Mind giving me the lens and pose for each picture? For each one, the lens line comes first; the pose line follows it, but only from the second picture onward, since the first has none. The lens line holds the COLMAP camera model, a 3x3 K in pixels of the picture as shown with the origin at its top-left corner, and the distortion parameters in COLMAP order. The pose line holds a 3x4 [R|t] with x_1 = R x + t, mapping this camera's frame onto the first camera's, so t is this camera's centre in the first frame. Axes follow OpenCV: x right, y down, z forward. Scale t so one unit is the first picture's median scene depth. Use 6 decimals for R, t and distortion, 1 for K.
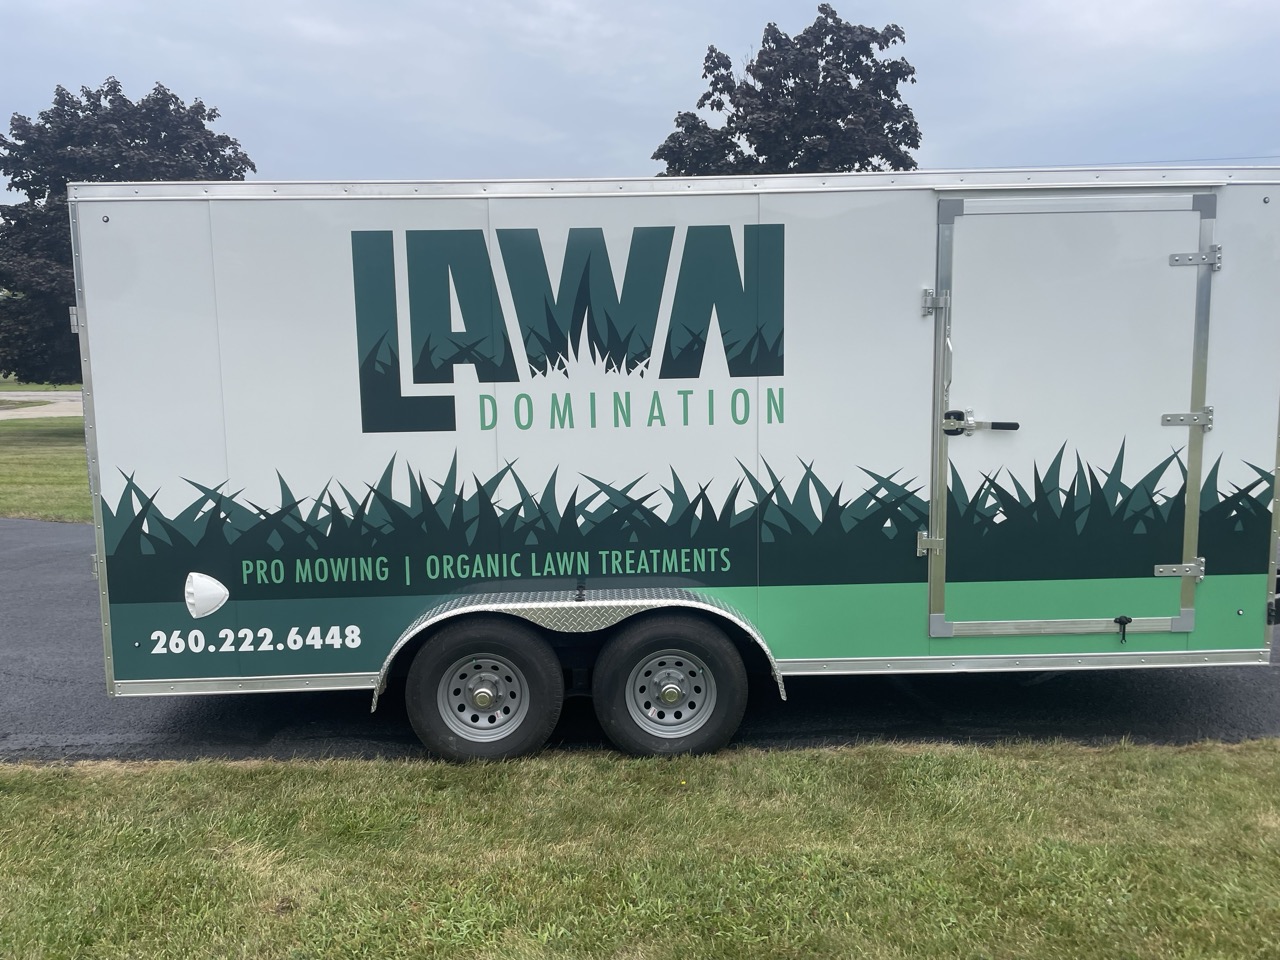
lens RADIAL K [[954.0, 0, 643.2], [0, 954.0, 478.6], [0, 0, 1]] dist [0.011675, -0.014616]
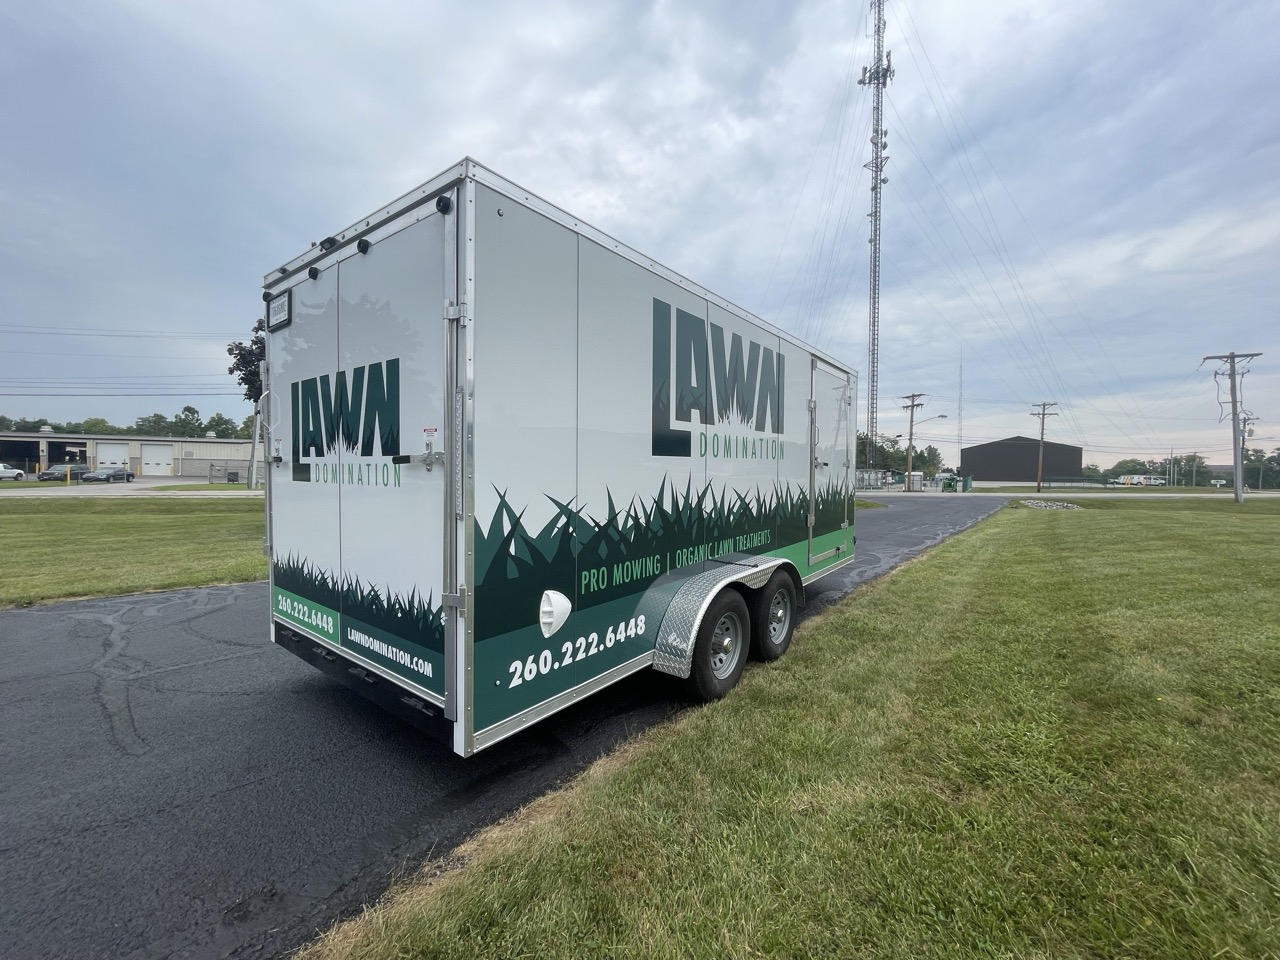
lens RADIAL K [[522.1, 0, 640.6], [0, 522.1, 483.1], [0, 0, 1]] dist [0.000495, 0.000079]
pose [[0.644796, -0.003849, 0.764345, -0.818442], [0.073676, 0.995644, -0.057139, 0.025519], [-0.760795, 0.093157, 0.642271, 0.568305]]
